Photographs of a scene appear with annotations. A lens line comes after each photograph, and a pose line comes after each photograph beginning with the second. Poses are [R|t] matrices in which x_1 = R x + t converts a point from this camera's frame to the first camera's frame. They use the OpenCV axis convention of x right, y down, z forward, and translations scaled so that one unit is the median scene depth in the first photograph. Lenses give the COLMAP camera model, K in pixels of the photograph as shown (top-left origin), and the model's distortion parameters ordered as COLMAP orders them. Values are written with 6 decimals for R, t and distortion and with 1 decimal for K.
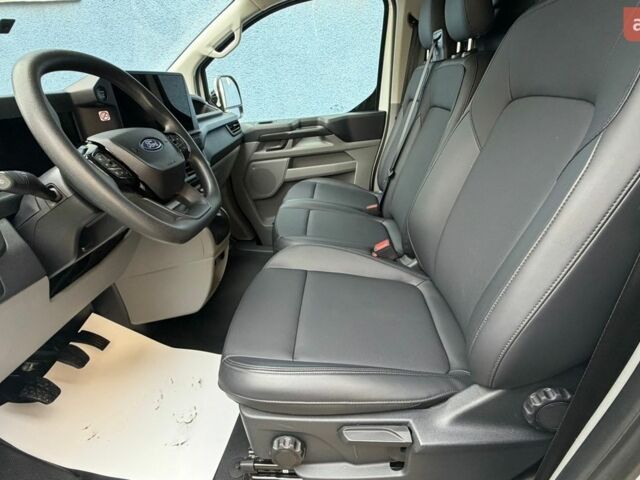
lens RADIAL K [[344.0, 0, 320.0], [0, 344.0, 240.9], [0, 0, 1]] dist [-0.002347, 0.000943]
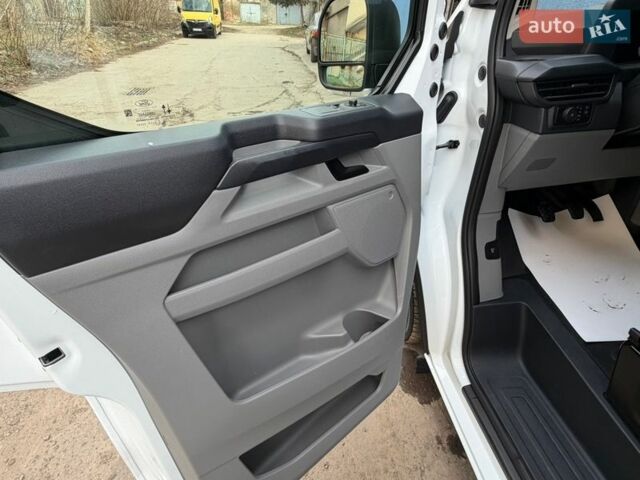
lens RADIAL K [[344.0, 0, 316.8], [0, 344.0, 242.1], [0, 0, 1]] dist [-0.002347, 0.000943]
pose [[0.157189, 0.557721, -0.815009, 0.265137], [-0.347925, 0.803631, 0.482831, 0.129746], [0.924251, 0.207667, 0.320367, -0.308849]]
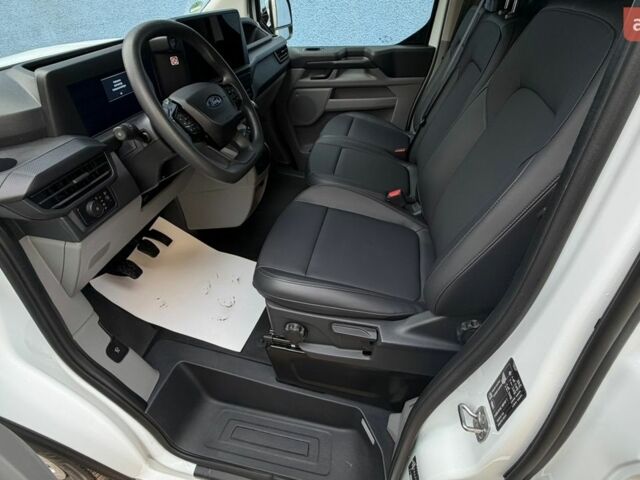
lens RADIAL K [[344.0, 0, 319.4], [0, 344.0, 242.2], [0, 0, 1]] dist [-0.002347, 0.000943]
pose [[0.986696, 0.136244, -0.088706, 0.050832], [-0.111050, 0.963314, 0.244322, -0.080708], [0.118739, -0.231221, 0.965628, -0.192014]]
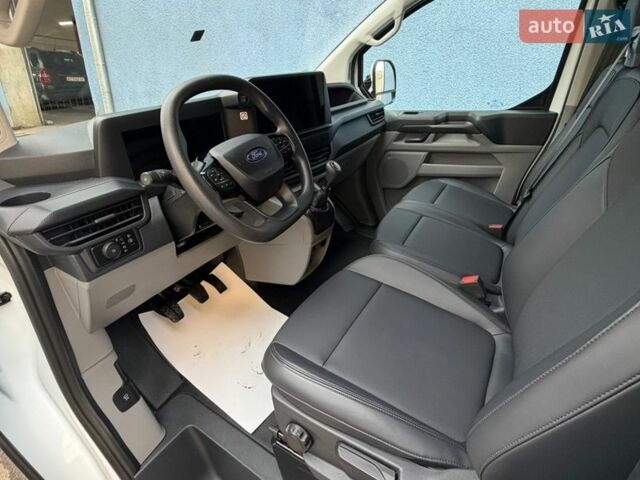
lens RADIAL K [[344.0, 0, 317.2], [0, 344.0, 241.1], [0, 0, 1]] dist [-0.002347, 0.000943]
pose [[0.882083, 0.244412, -0.402732, 0.156784], [-0.208611, 0.969151, 0.131253, -0.116182], [0.422388, -0.031762, 0.905858, -0.005020]]
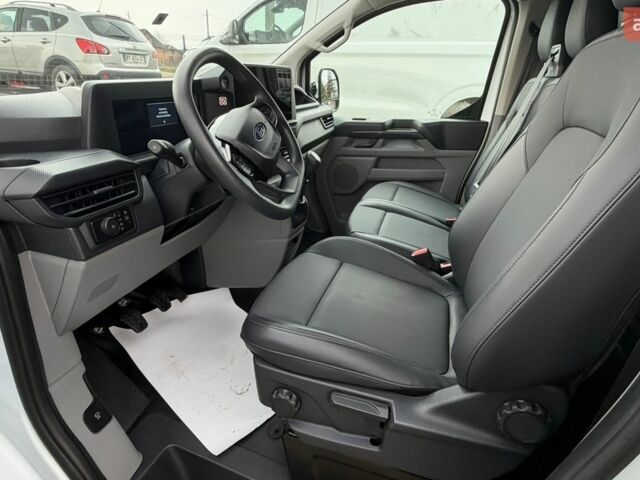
lens RADIAL K [[373.5, 0, 319.9], [0, 373.5, 241.3], [0, 0, 1]] dist [-0.004314, 0.004825]
pose [[0.963297, 0.178194, -0.200763, 0.022214], [-0.180192, 0.983595, 0.008429, 0.027131], [0.198972, 0.028056, 0.979604, -0.127455]]
